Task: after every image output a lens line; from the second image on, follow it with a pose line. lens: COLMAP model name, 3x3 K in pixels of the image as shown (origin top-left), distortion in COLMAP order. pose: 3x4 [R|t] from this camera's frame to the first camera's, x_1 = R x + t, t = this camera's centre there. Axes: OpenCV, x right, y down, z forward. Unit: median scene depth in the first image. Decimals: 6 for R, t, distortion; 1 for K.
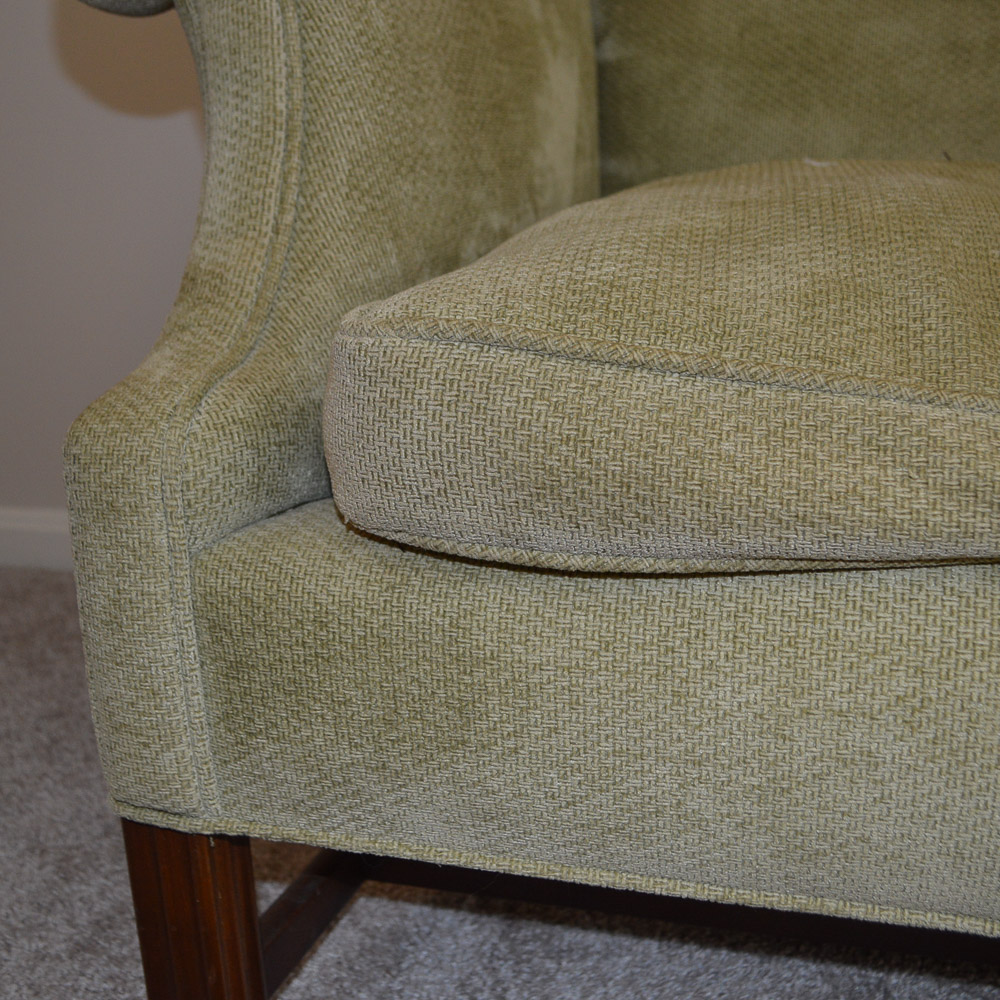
lens RADIAL K [[1230.6, 0, 500.0], [0, 1230.6, 500.0], [0, 0, 1]] dist [-0.091682, 0.023078]
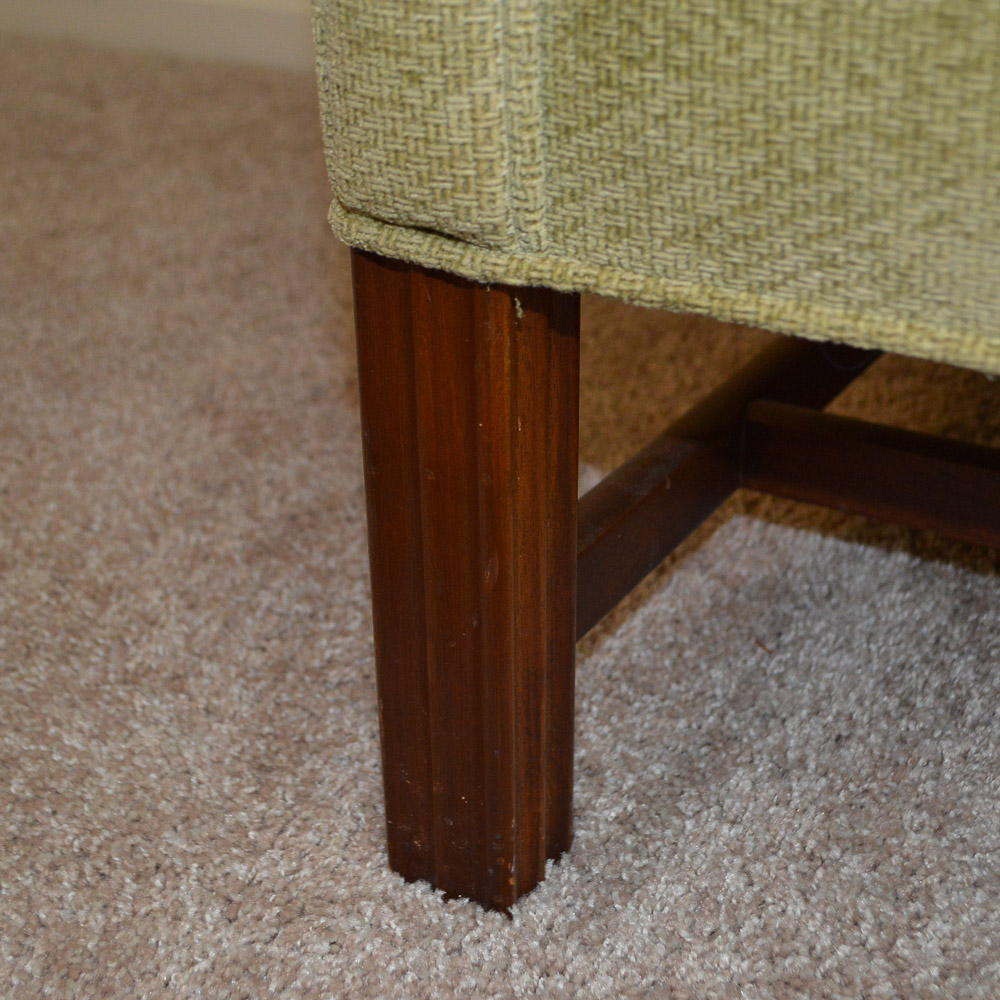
lens RADIAL K [[1638.3, 0, 500.0], [0, 1638.3, 500.0], [0, 0, 1]] dist [-0.051274, -0.060263]
pose [[0.974669, 0.122719, -0.186975, -0.109461], [-0.076340, 0.968353, 0.237623, 0.204501], [0.210218, -0.217330, 0.953192, 0.329852]]
